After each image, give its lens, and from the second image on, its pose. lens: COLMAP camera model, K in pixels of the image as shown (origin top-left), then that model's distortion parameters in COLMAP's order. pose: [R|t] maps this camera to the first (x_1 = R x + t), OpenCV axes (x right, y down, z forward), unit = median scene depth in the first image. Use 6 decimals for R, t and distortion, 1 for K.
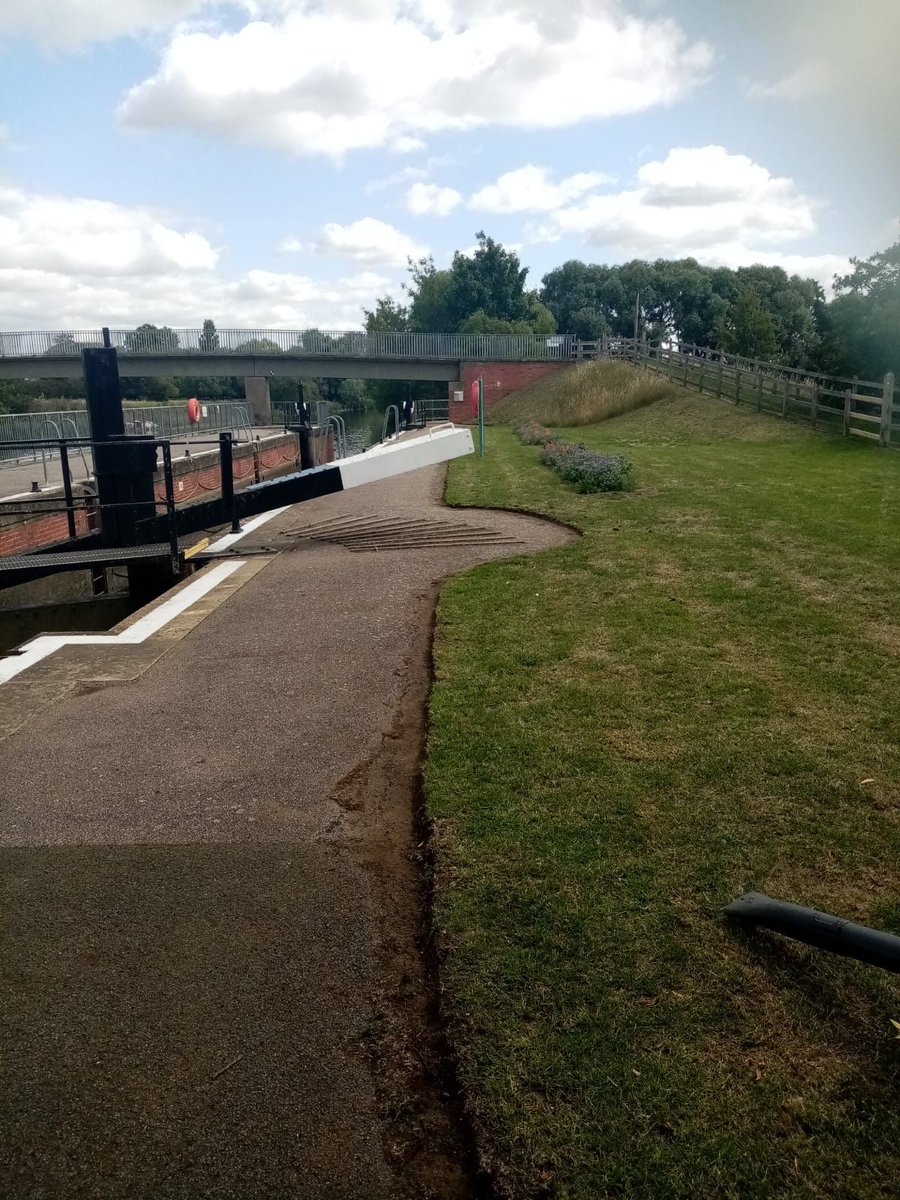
lens RADIAL K [[989.1, 0, 450.0], [0, 989.1, 600.0], [0, 0, 1]] dist [0.096635, -0.160881]
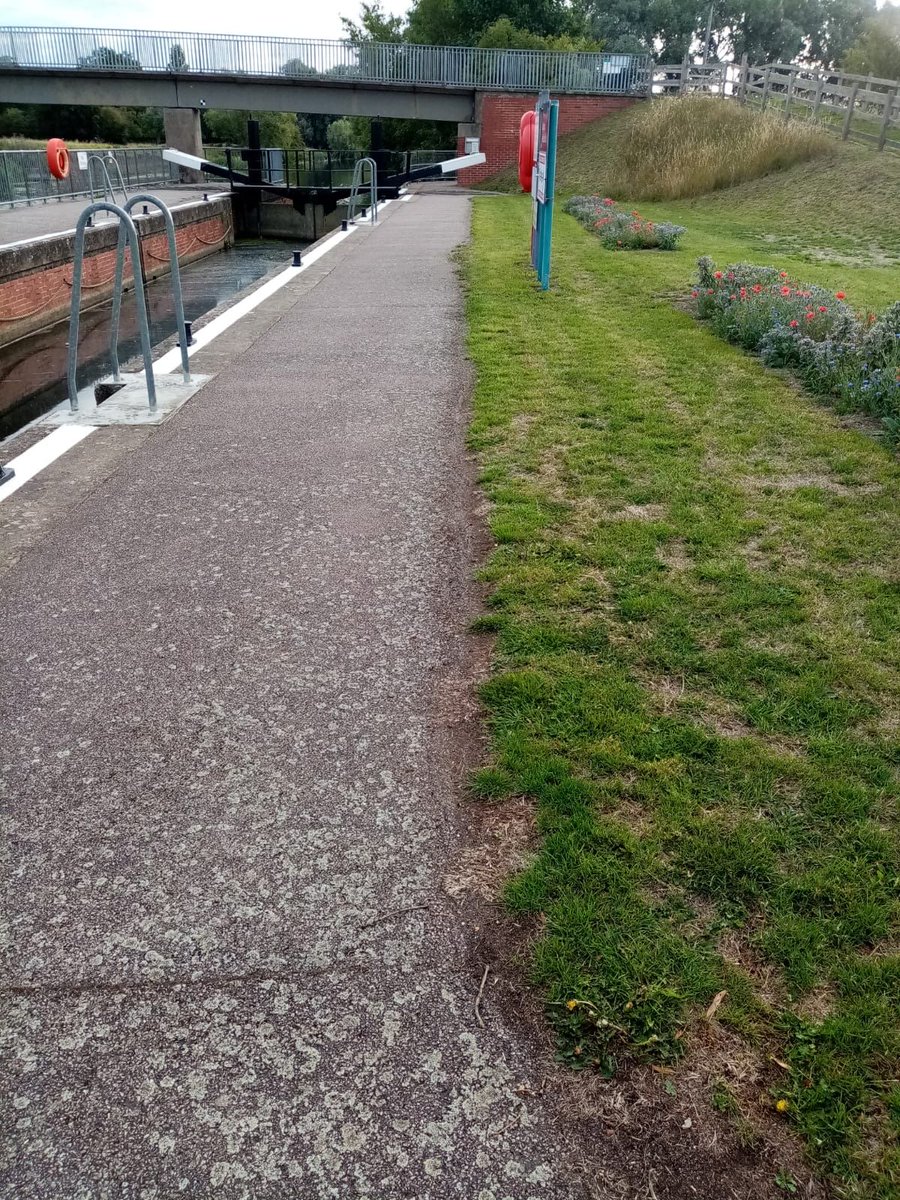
lens RADIAL K [[989.1, 0, 450.0], [0, 989.1, 600.0], [0, 0, 1]] dist [0.096635, -0.160881]
pose [[0.999648, 0.024743, 0.009566, -0.005379], [-0.026243, 0.975093, 0.220240, -0.049492], [-0.003878, -0.220413, 0.975399, 0.245478]]
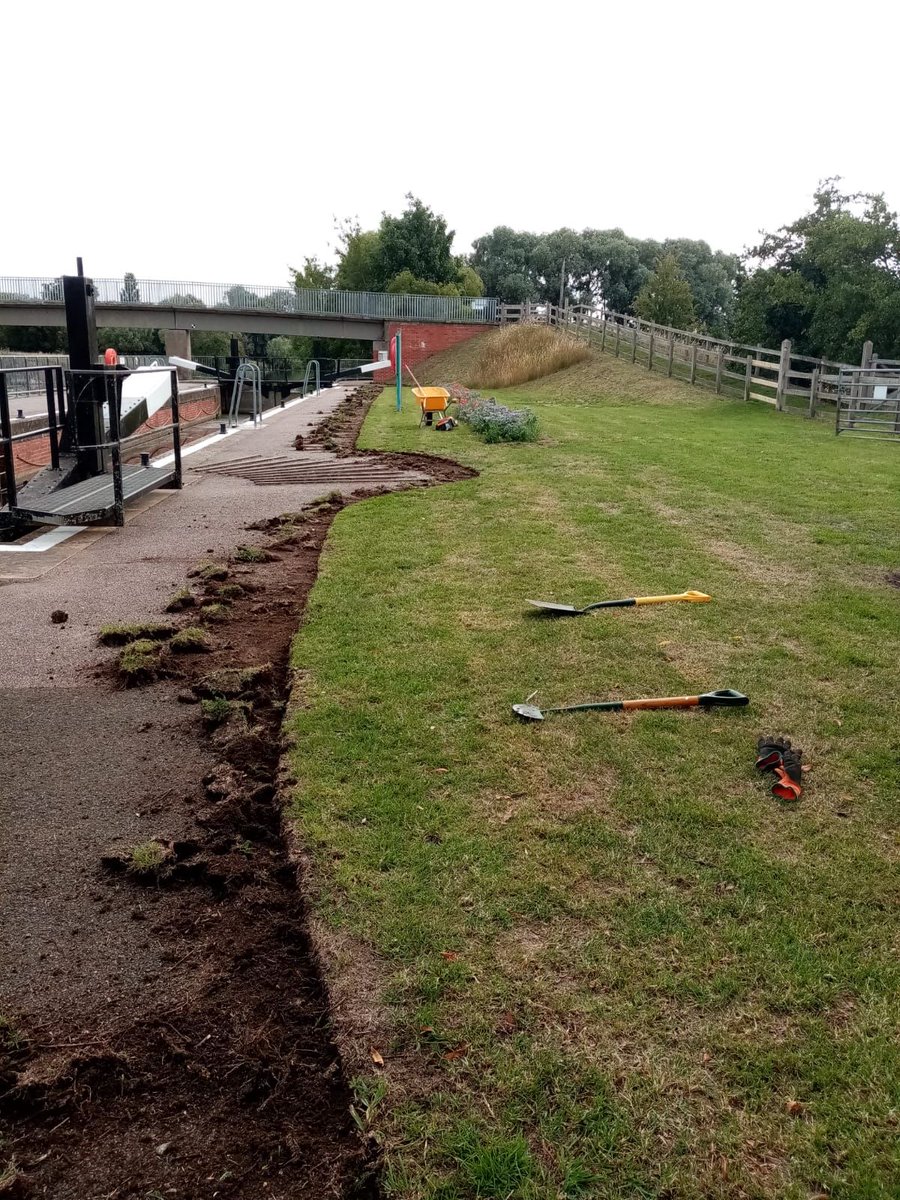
lens RADIAL K [[989.1, 0, 450.0], [0, 989.1, 600.0], [0, 0, 1]] dist [0.096635, -0.160881]
pose [[0.997322, 0.010346, 0.072403, 0.005946], [-0.012702, 0.999403, 0.032145, 0.007478], [-0.072027, -0.032979, 0.996857, -0.013045]]
